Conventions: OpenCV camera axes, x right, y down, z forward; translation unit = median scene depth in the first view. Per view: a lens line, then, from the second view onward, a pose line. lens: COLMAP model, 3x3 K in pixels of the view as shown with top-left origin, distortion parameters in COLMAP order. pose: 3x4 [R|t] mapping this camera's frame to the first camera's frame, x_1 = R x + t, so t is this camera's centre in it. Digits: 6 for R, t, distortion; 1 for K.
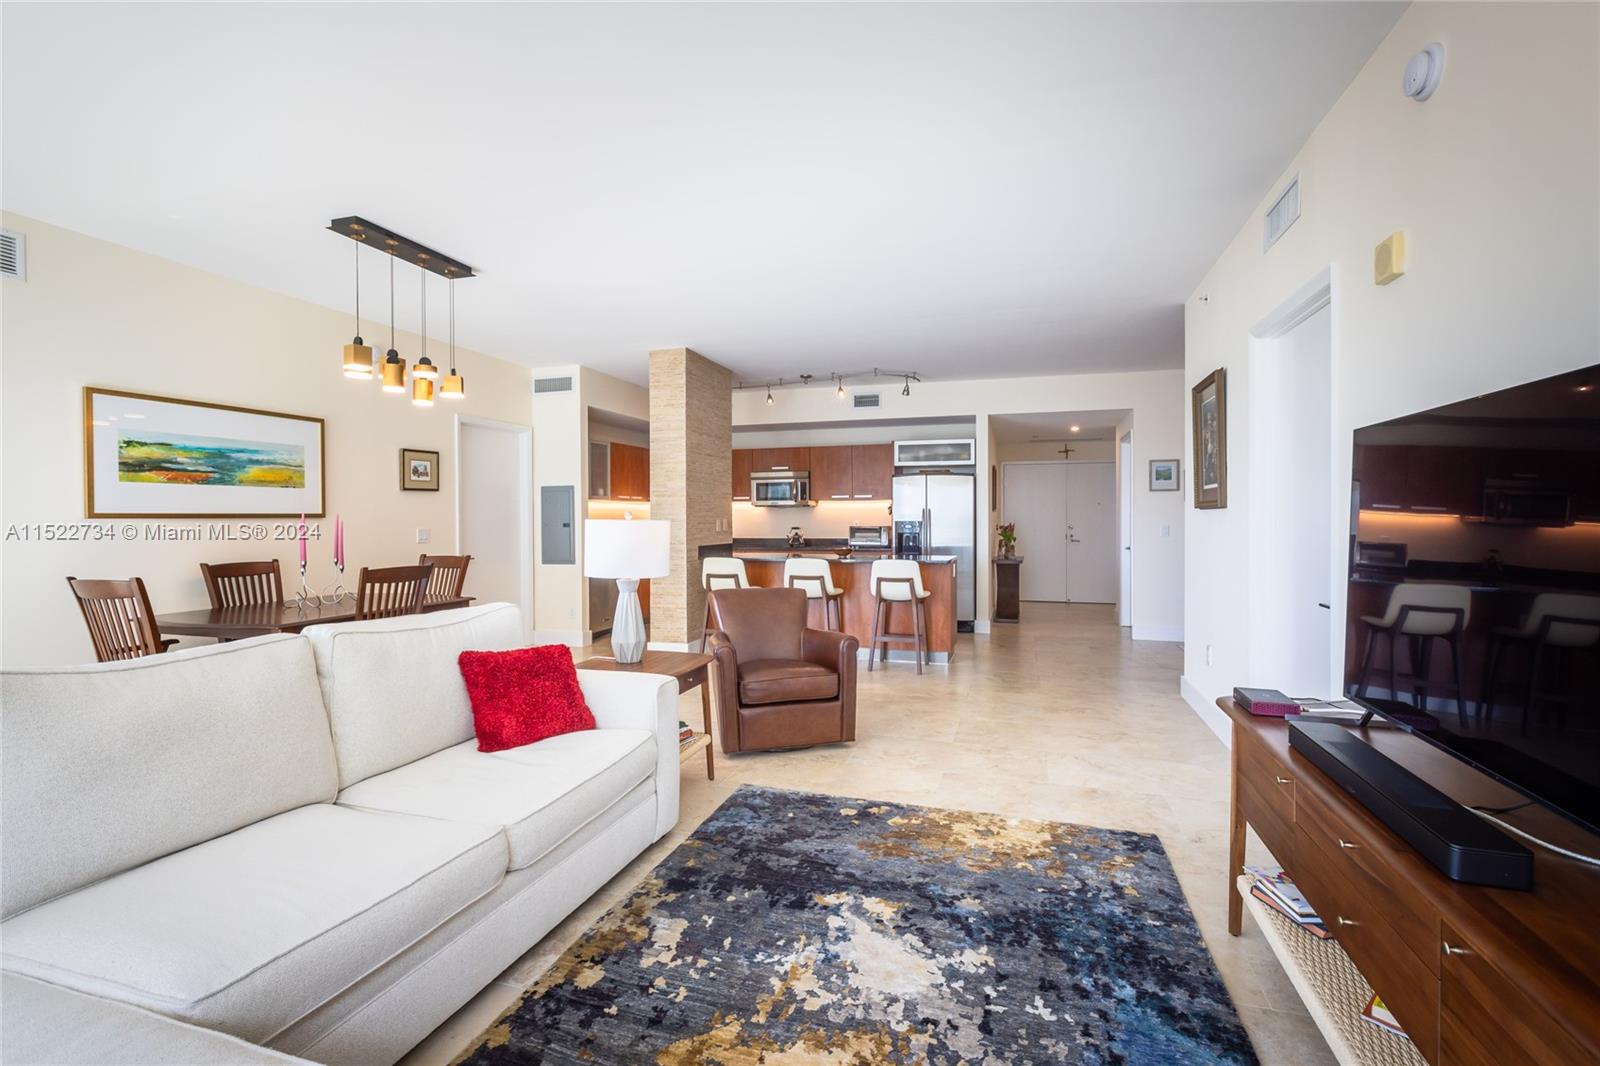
lens RADIAL K [[735.7, 0, 800.0], [0, 735.7, 533.0], [0, 0, 1]] dist [-0.000479, 0.000258]
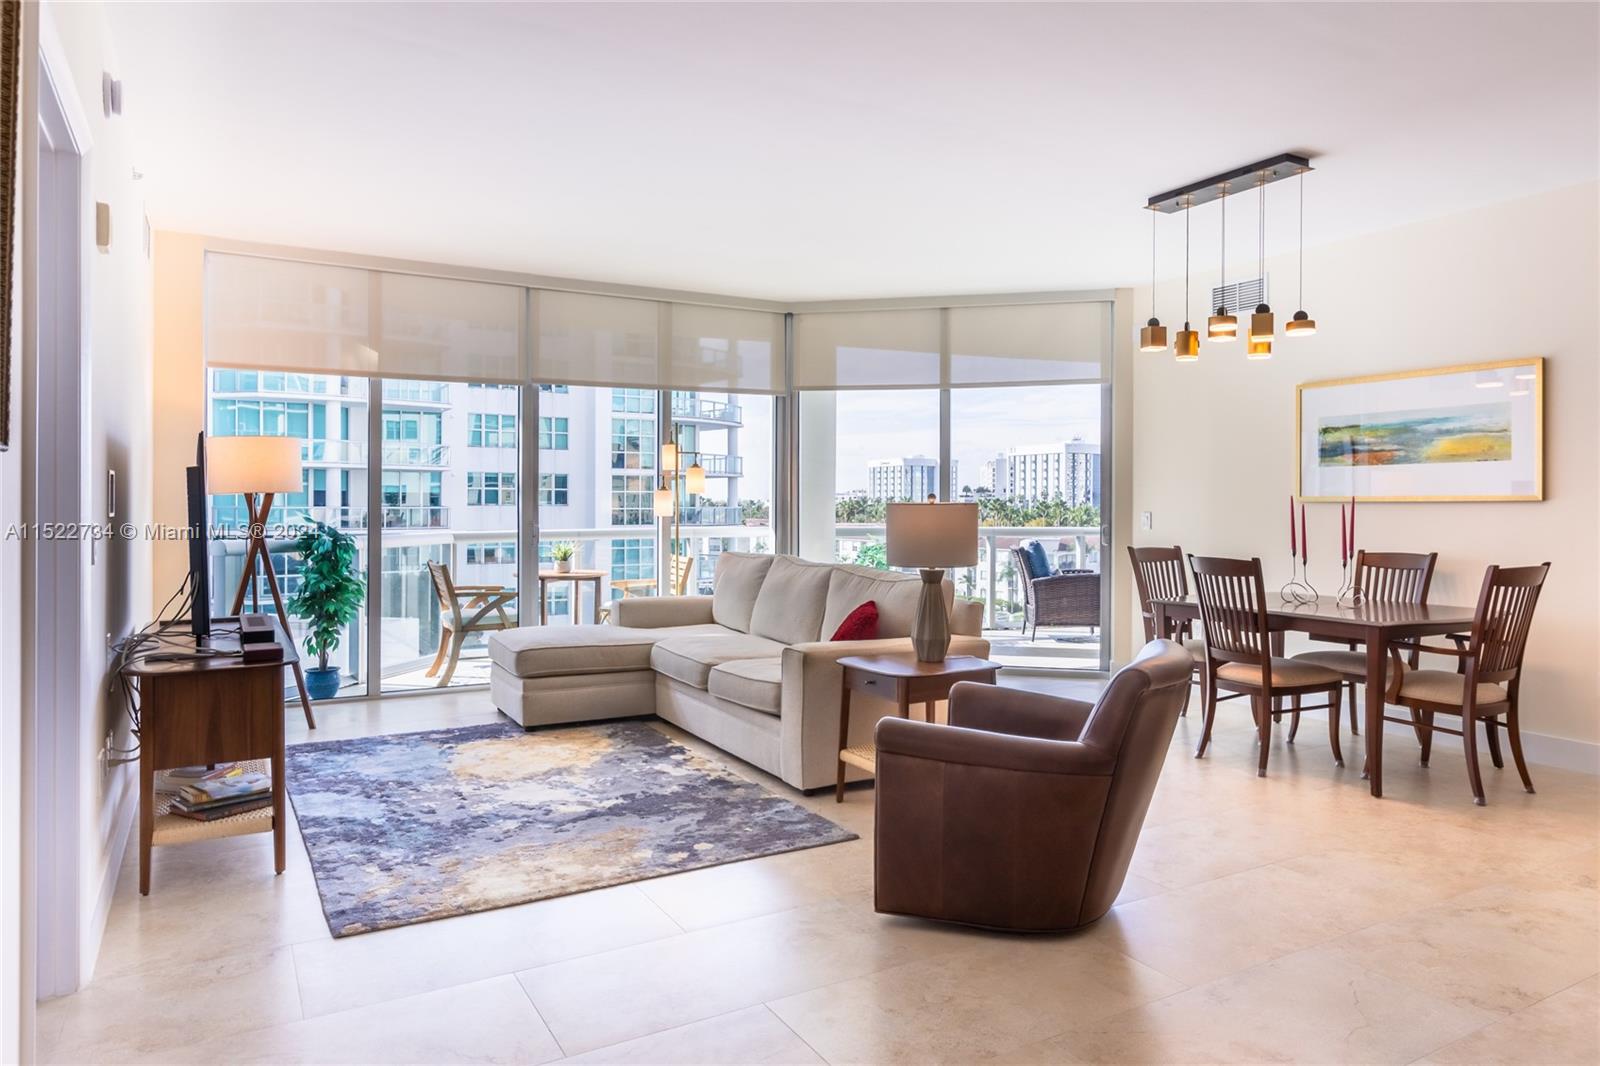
lens RADIAL K [[1023.1, 0, 796.8], [0, 1023.1, 502.4], [0, 0, 1]] dist [-0.001072, -0.000166]
pose [[-0.695760, -0.003441, -0.718266, 0.844537], [-0.019358, 0.999715, 0.013962, -0.032481], [0.718013, 0.023618, -0.695629, 1.909227]]
